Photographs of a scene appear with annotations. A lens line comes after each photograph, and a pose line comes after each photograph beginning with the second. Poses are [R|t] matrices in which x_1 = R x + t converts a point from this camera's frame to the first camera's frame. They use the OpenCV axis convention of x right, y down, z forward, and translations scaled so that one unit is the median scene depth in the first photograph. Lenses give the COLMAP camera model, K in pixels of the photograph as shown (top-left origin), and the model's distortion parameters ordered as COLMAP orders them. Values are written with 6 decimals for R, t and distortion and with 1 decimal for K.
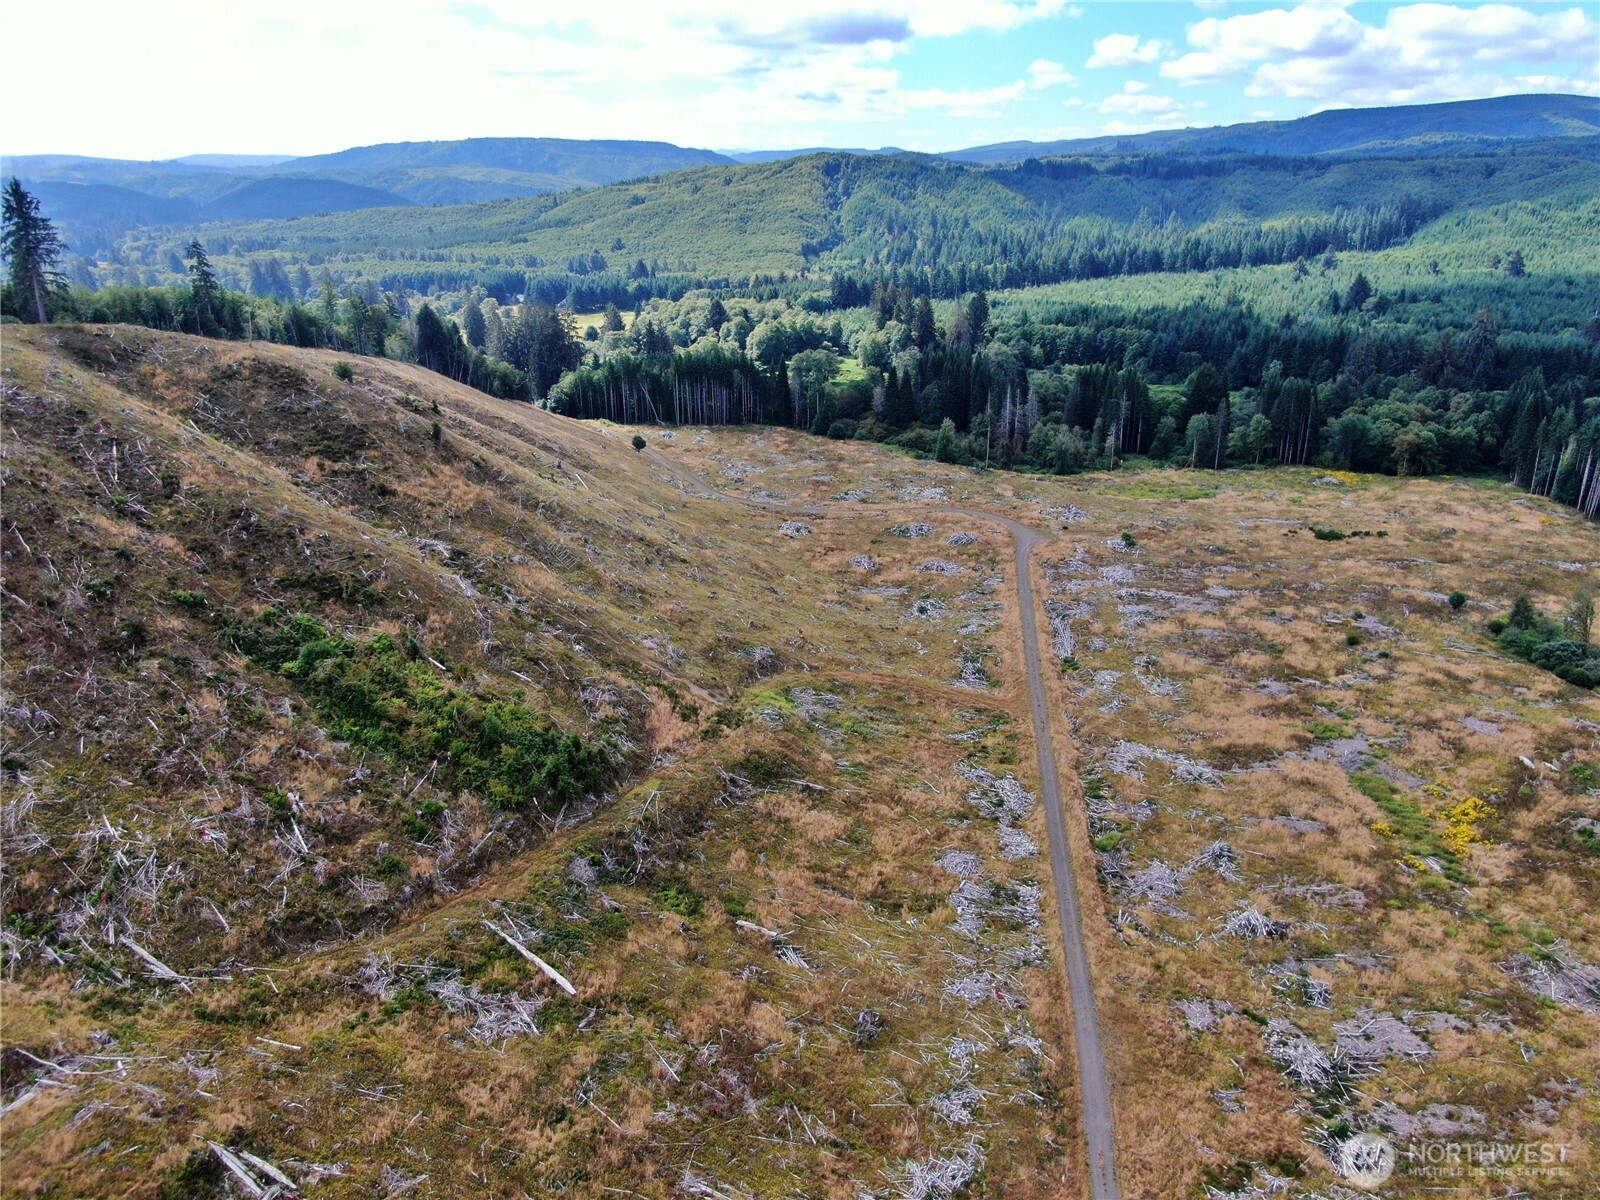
lens RADIAL K [[1154.7, 0, 800.0], [0, 1154.7, 600.0], [0, 0, 1]] dist [-0.016872, 0.011247]
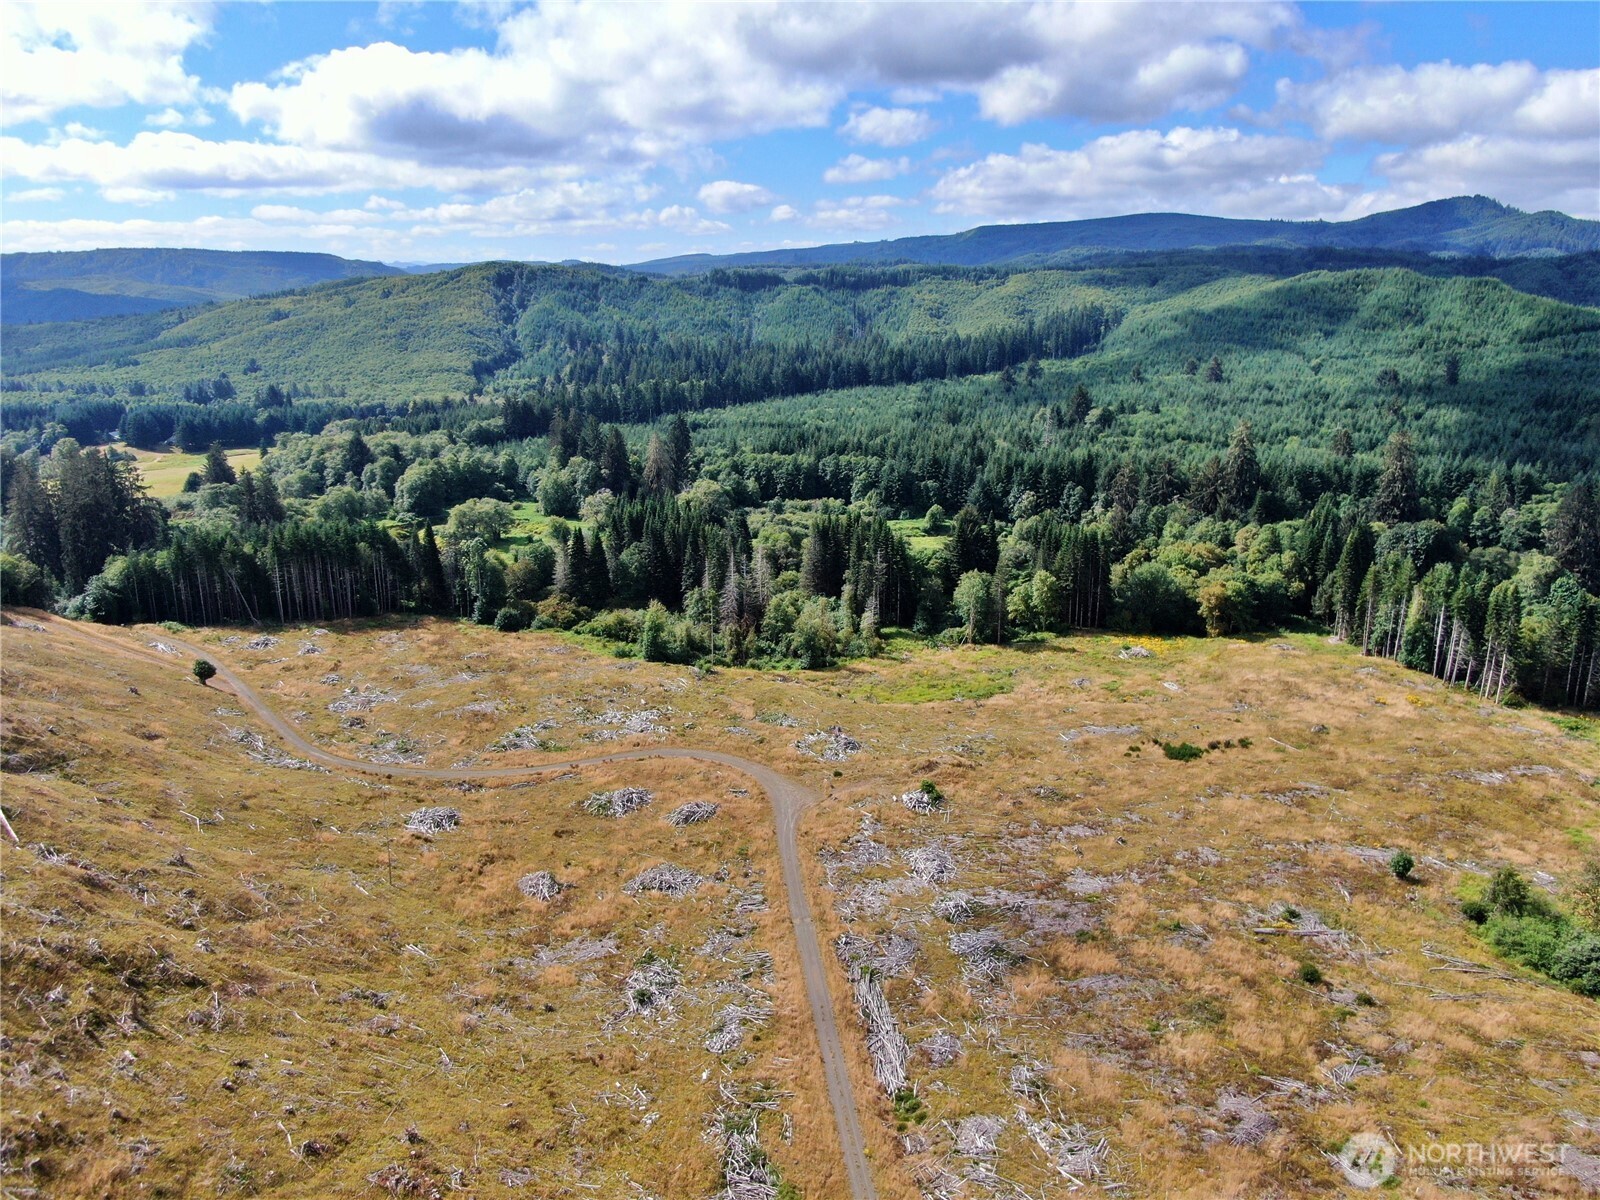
lens RADIAL K [[1154.7, 0, 800.0], [0, 1154.7, 600.0], [0, 0, 1]] dist [-0.016872, 0.011247]
pose [[0.966434, -0.069725, 0.247273, 0.021940], [0.091204, 0.992891, -0.076485, -0.059323], [-0.240182, 0.096470, 0.965922, 0.165159]]
